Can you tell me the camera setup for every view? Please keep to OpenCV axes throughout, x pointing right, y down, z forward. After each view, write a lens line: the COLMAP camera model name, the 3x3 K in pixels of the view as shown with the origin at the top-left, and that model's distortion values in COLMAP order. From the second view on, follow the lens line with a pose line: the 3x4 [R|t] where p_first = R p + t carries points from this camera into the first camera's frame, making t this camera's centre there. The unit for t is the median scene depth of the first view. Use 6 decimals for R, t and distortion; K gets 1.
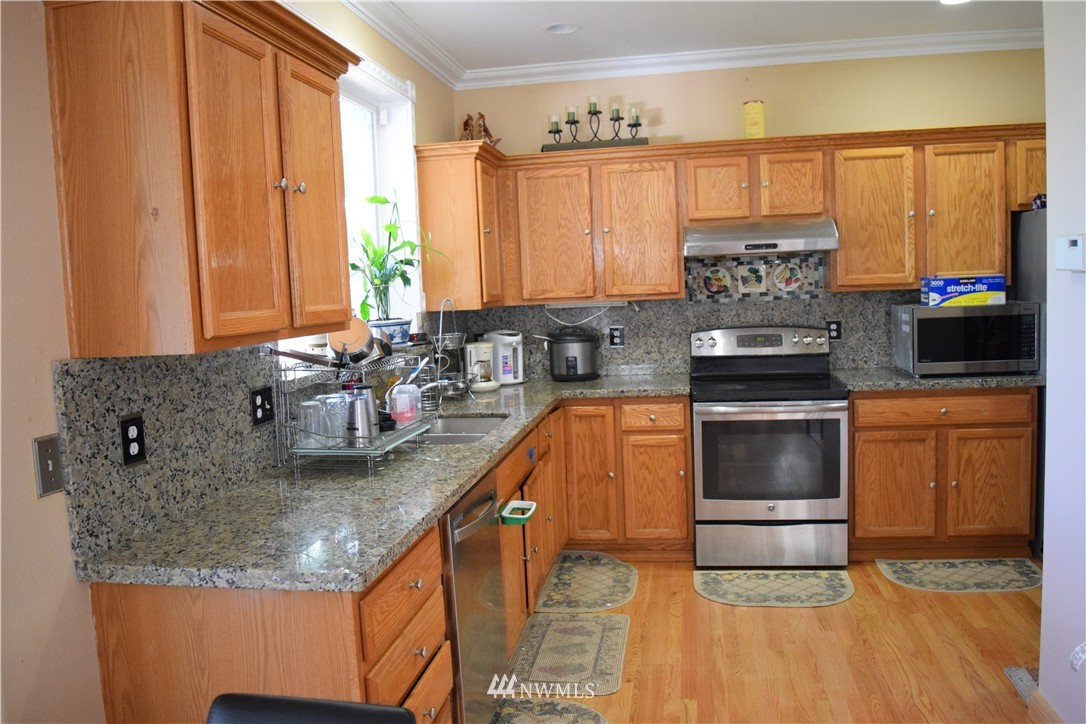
lens RADIAL K [[859.8, 0, 547.4], [0, 859.8, 359.8], [0, 0, 1]] dist [-0.089151, 0.012750]
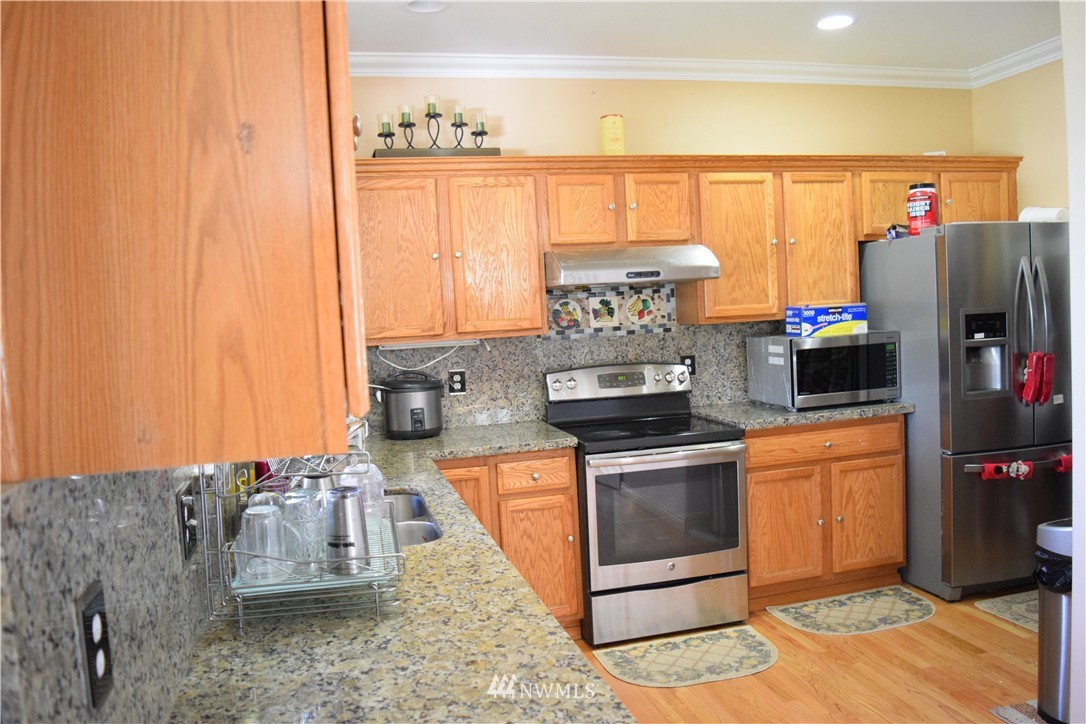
lens RADIAL K [[859.8, 0, 548.0], [0, 859.8, 360.3], [0, 0, 1]] dist [-0.089151, 0.012750]
pose [[0.913326, -0.029026, 0.406193, -0.206964], [0.048437, 0.998119, -0.037585, -0.013873], [-0.404338, 0.054002, 0.913014, 0.222838]]
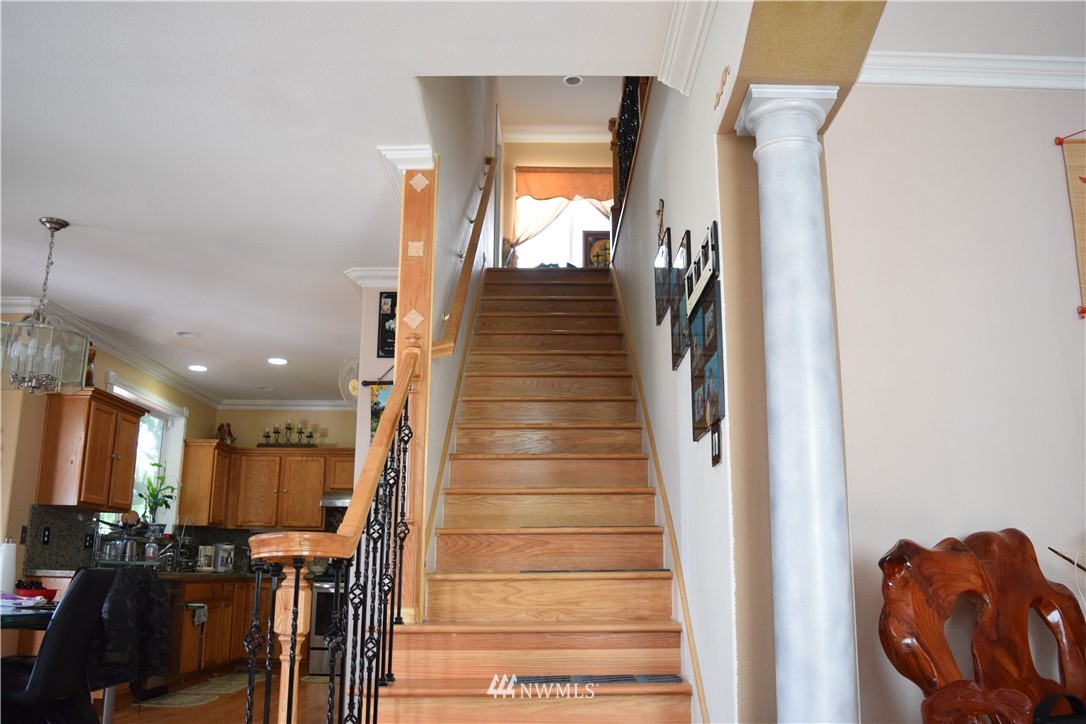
lens RADIAL K [[930.8, 0, 544.2], [0, 930.8, 364.2], [0, 0, 1]] dist [-0.070558, -0.005607]
pose [[0.986416, 0.088145, 0.138613, 0.344833], [-0.040793, 0.948851, -0.313079, 0.209436], [-0.159119, 0.303171, 0.939557, -1.147639]]
